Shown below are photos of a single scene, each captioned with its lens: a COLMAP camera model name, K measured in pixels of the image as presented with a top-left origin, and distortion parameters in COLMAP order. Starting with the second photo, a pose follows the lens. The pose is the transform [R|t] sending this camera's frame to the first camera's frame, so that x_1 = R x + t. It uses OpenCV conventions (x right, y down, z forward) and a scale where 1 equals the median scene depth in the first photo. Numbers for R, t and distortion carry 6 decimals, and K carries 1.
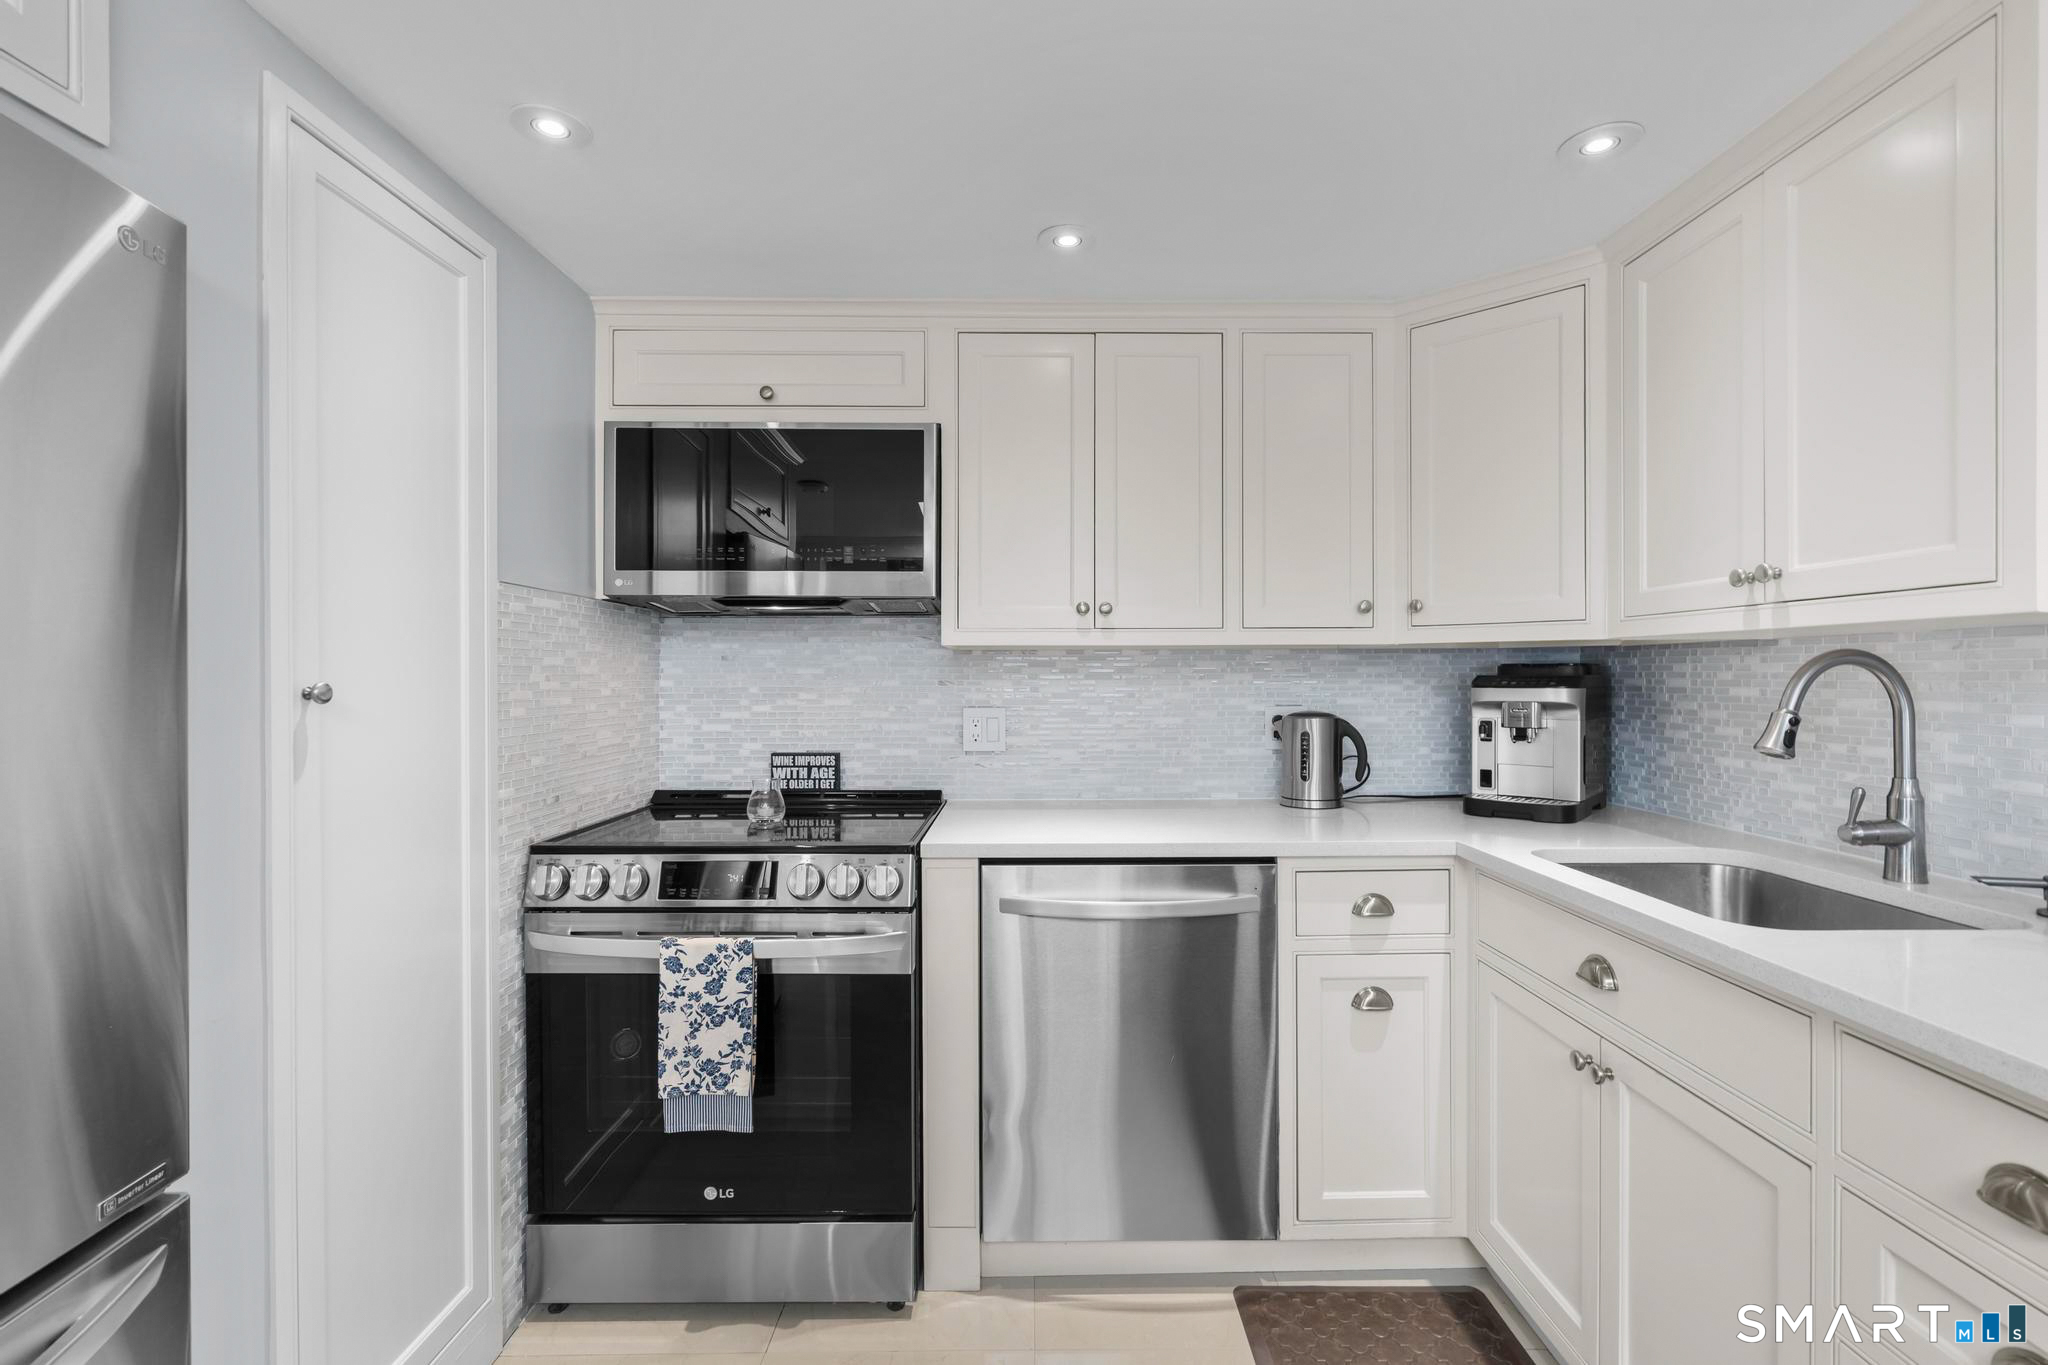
lens RADIAL K [[929.9, 0, 1030.3], [0, 929.9, 680.7], [0, 0, 1]] dist [-0.006926, 0.006288]
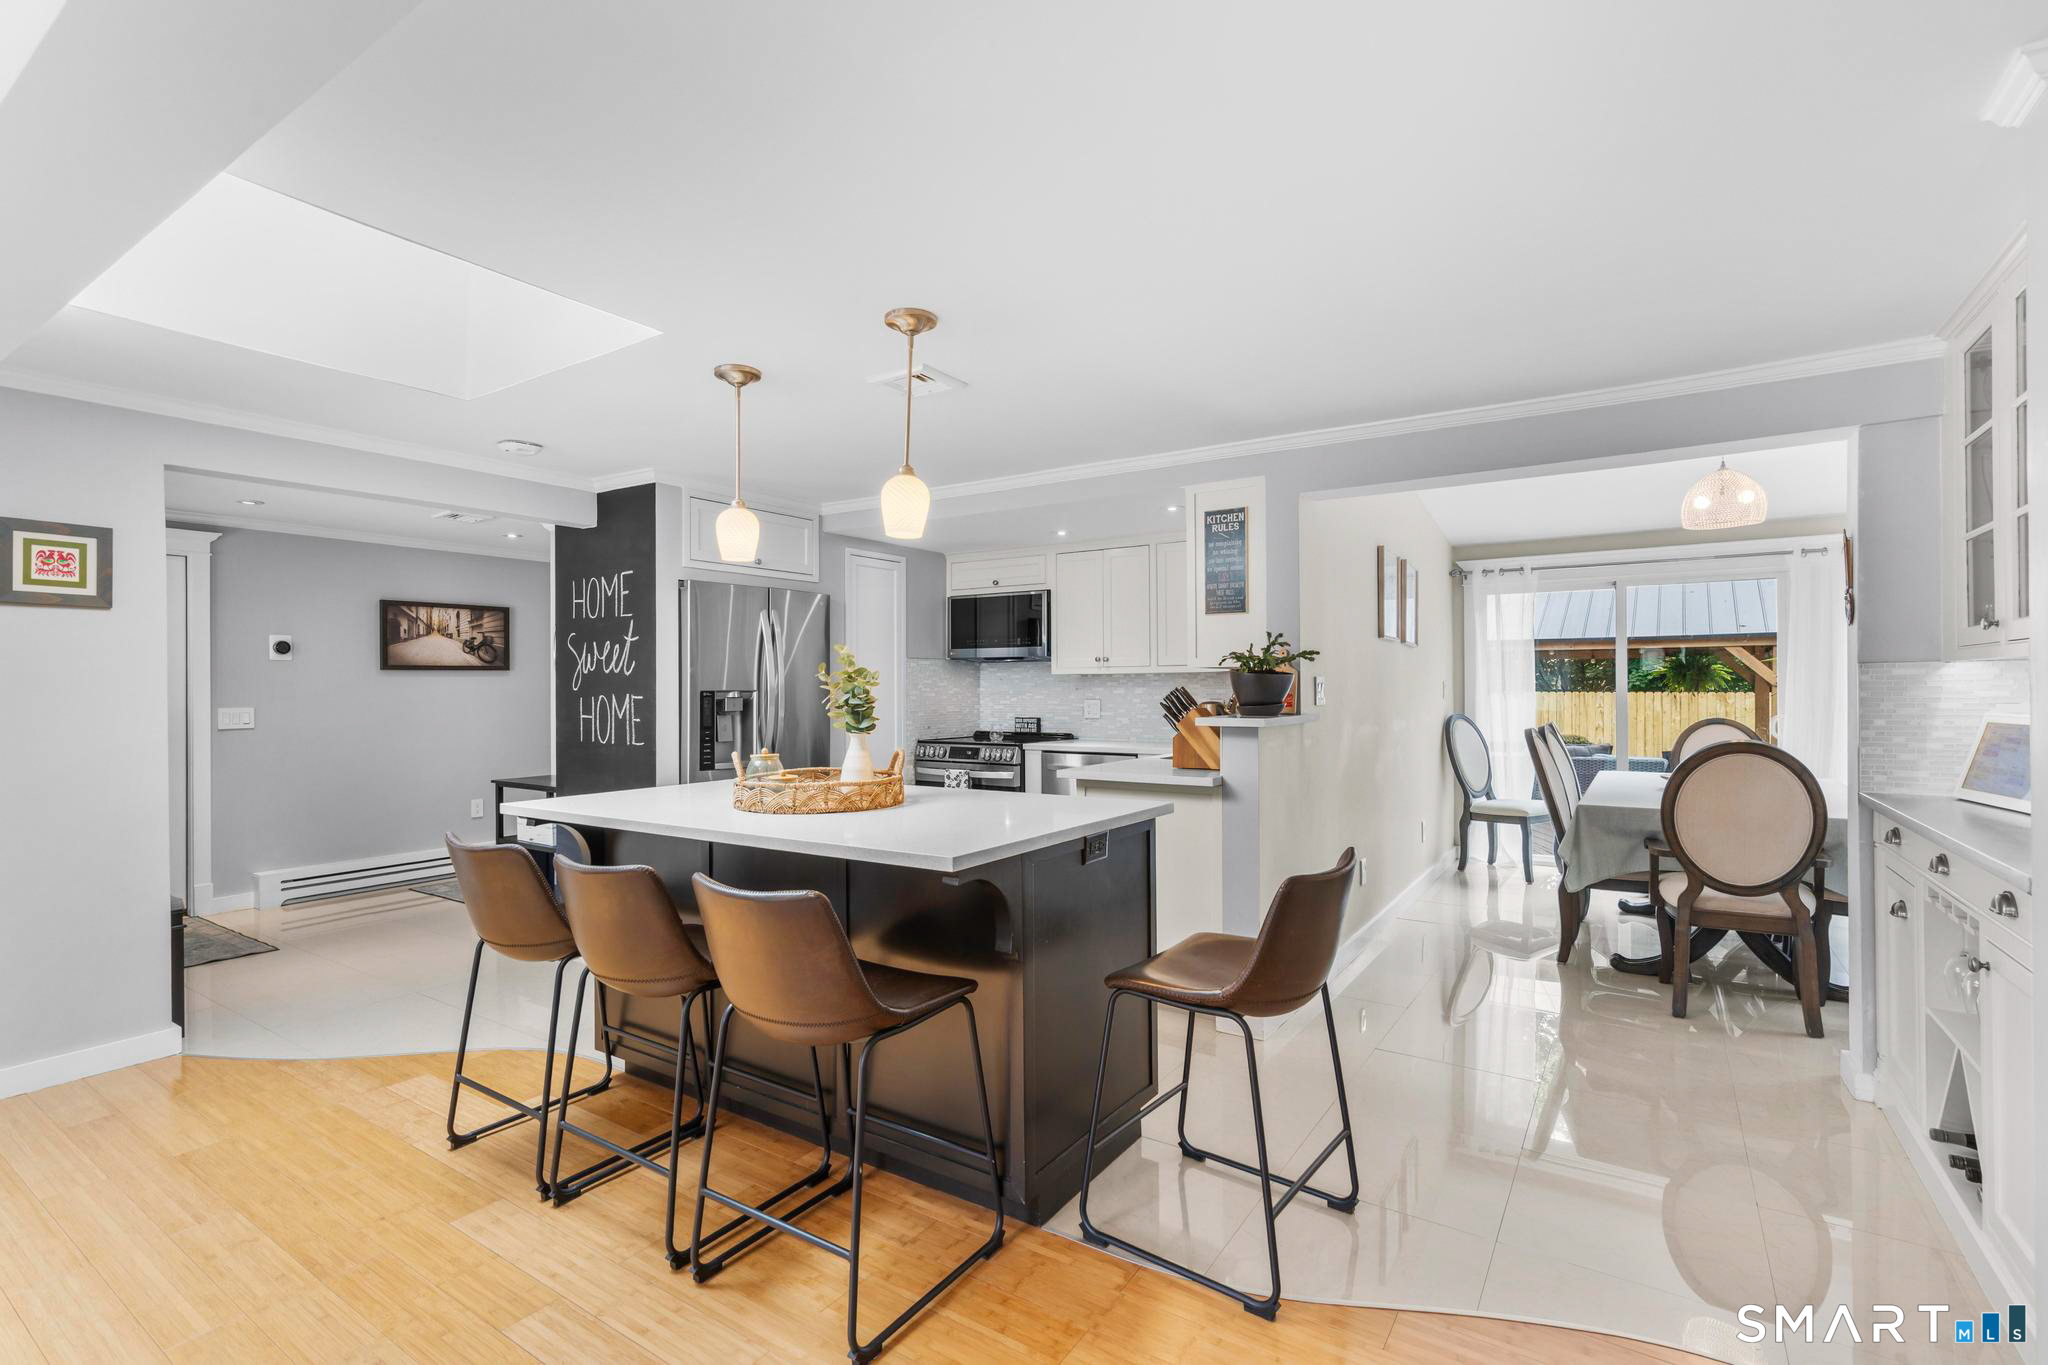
lens RADIAL K [[929.9, 0, 1034.2], [0, 929.9, 682.0], [0, 0, 1]] dist [-0.006926, 0.006288]
pose [[0.832831, -0.006093, -0.553494, 1.326640], [0.000338, 0.999945, -0.010499, 0.011107], [0.553527, 0.008557, 0.832787, -1.218088]]
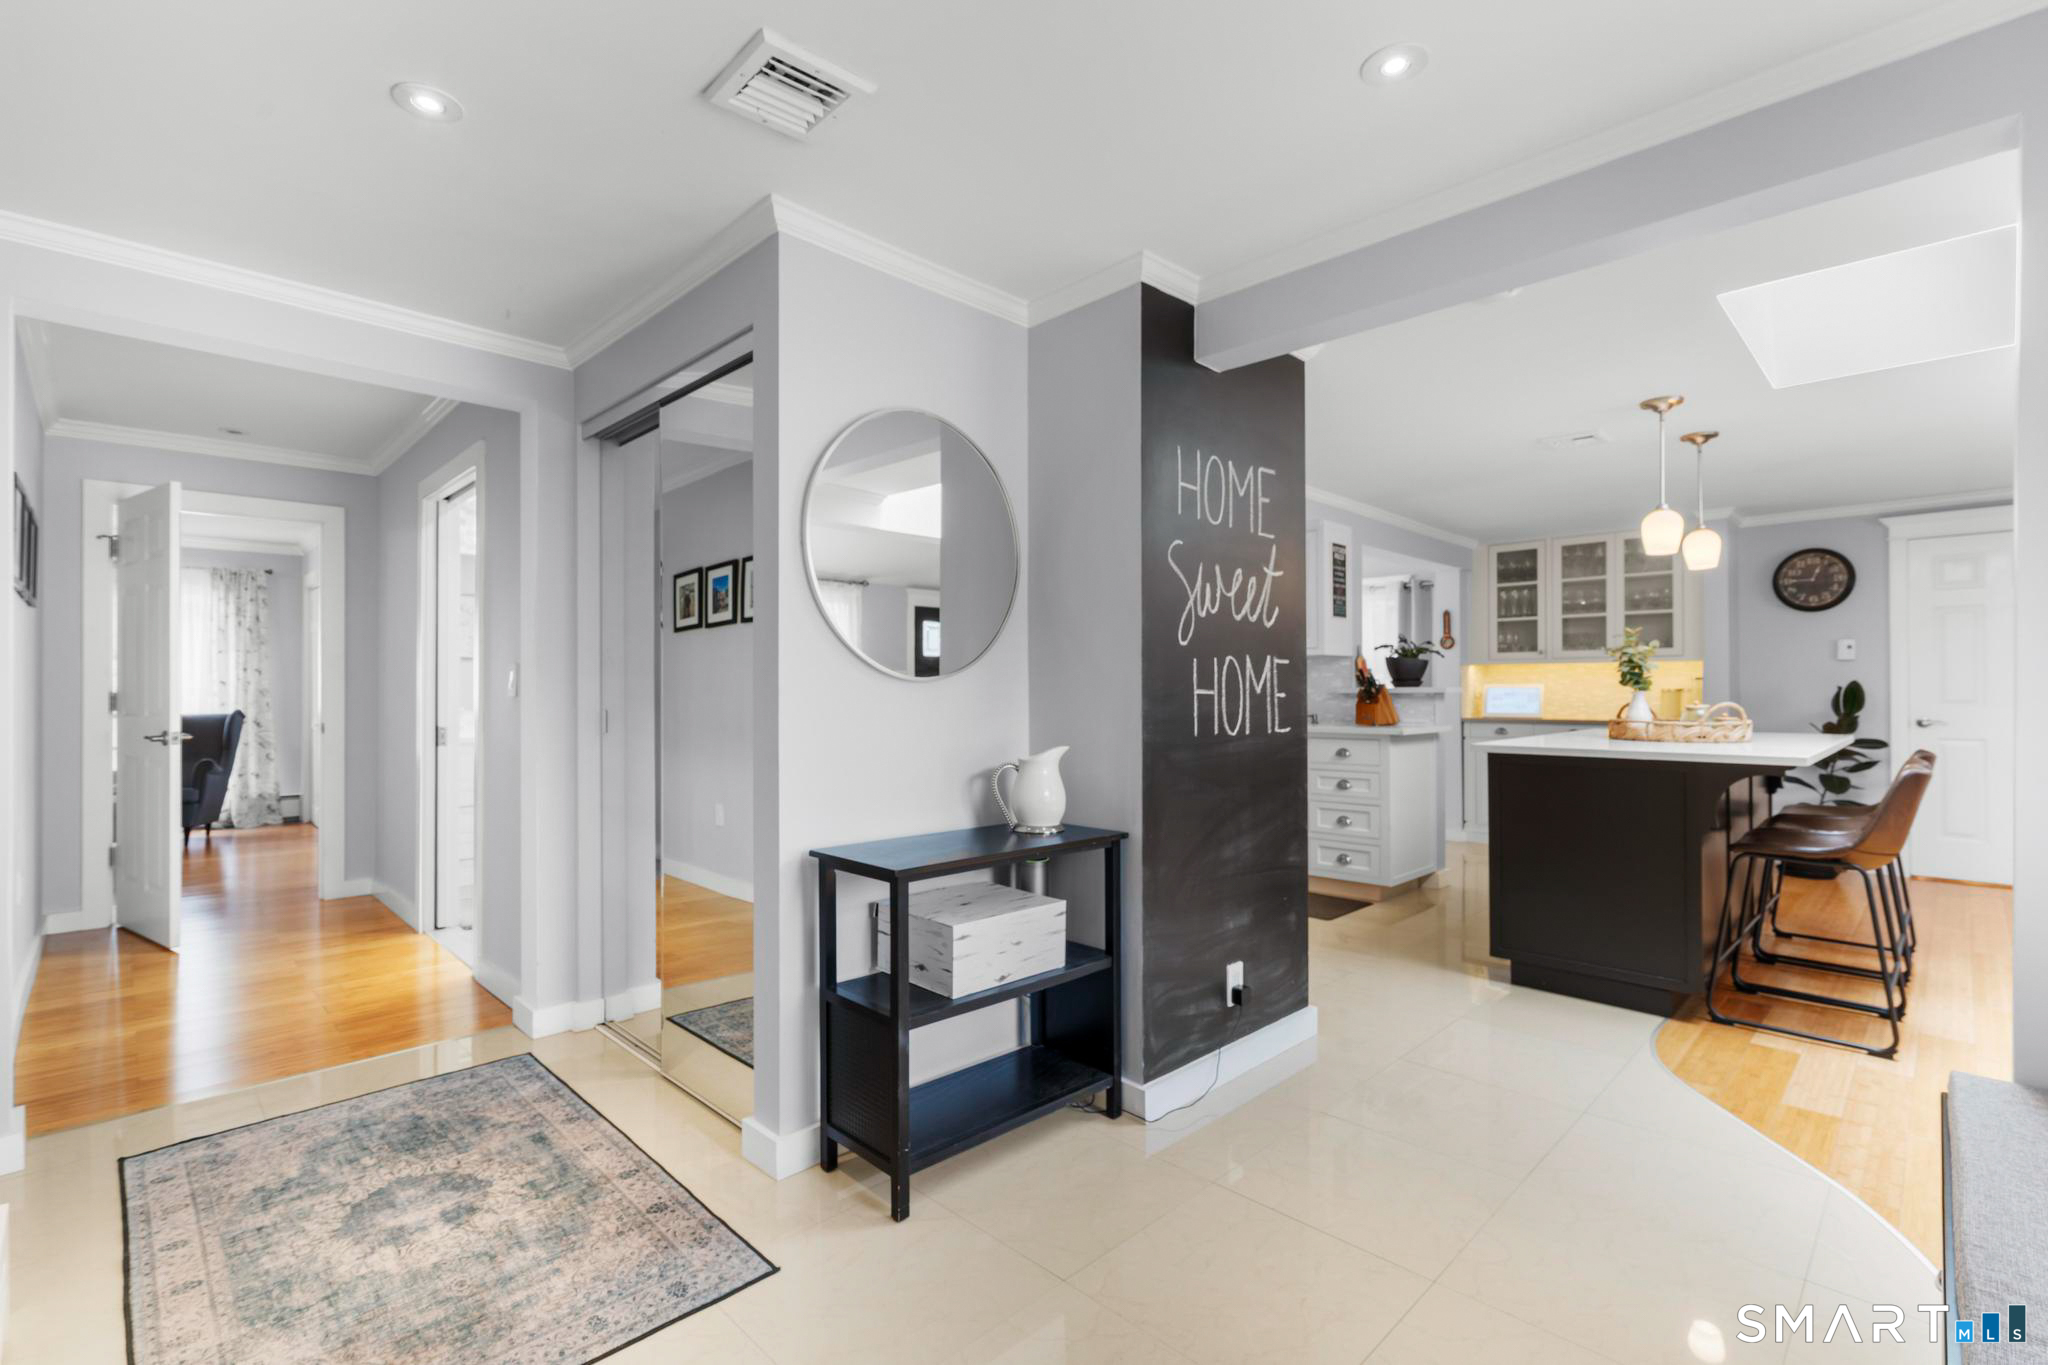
lens RADIAL K [[929.9, 0, 1022.7], [0, 929.9, 682.1], [0, 0, 1]] dist [-0.006926, 0.006288]
pose [[0.712495, 0.007398, 0.701638, -1.798540], [0.006476, 0.999832, -0.017119, 0.075741], [-0.701647, 0.016741, 0.712328, -0.708768]]
